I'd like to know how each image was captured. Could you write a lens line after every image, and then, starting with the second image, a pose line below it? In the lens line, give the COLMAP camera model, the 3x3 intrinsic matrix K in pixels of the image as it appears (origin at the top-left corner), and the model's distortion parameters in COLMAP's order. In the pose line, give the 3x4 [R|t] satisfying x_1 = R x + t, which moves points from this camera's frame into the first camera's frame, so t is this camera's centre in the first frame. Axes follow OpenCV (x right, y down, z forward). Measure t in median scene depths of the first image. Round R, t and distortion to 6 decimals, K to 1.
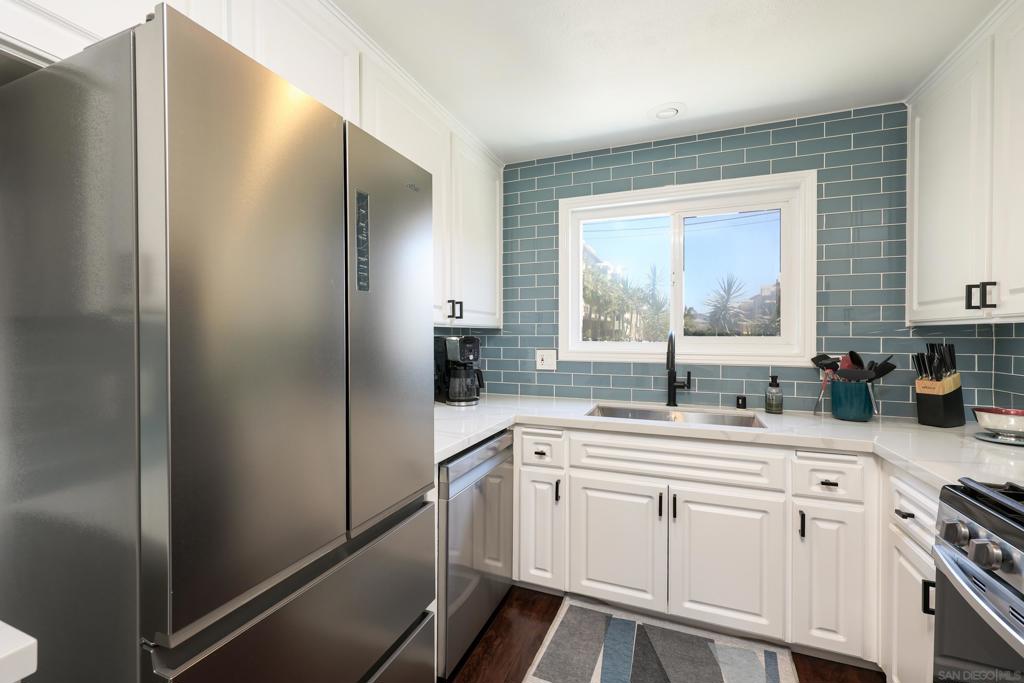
lens RADIAL K [[420.0, 0, 513.8], [0, 420.0, 335.6], [0, 0, 1]] dist [-0.000792, -0.000058]
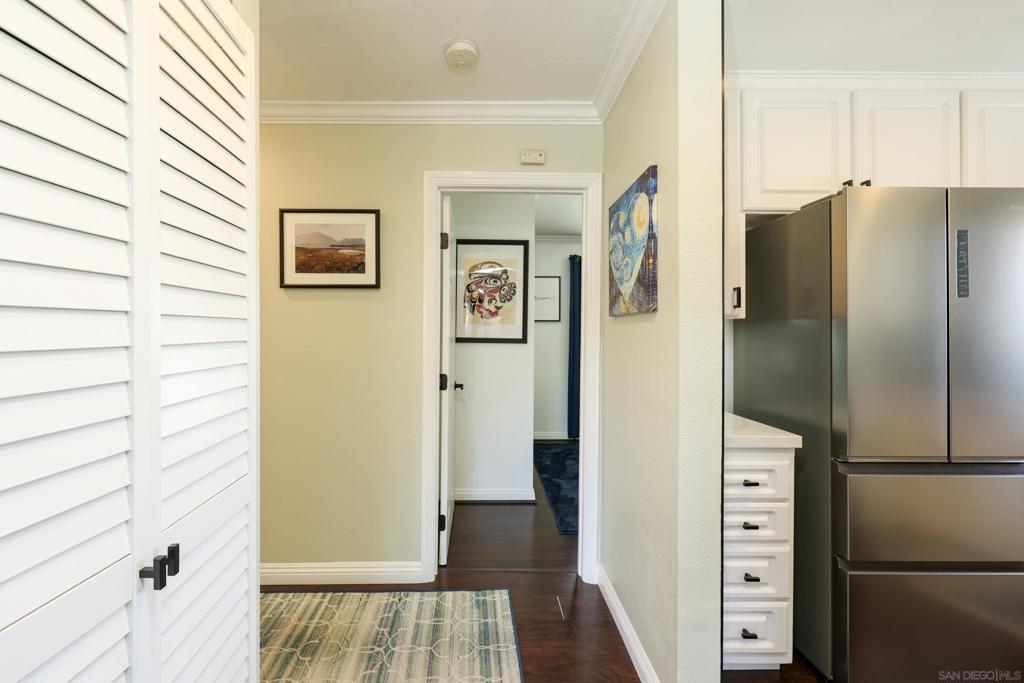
lens RADIAL K [[420.0, 0, 513.8], [0, 420.0, 335.6], [0, 0, 1]] dist [-0.000792, -0.000058]
pose [[0.396346, 0.009135, -0.918056, 0.296323], [-0.001951, 0.999957, 0.009107, 0.009824], [0.918099, -0.001819, 0.396347, -0.825282]]
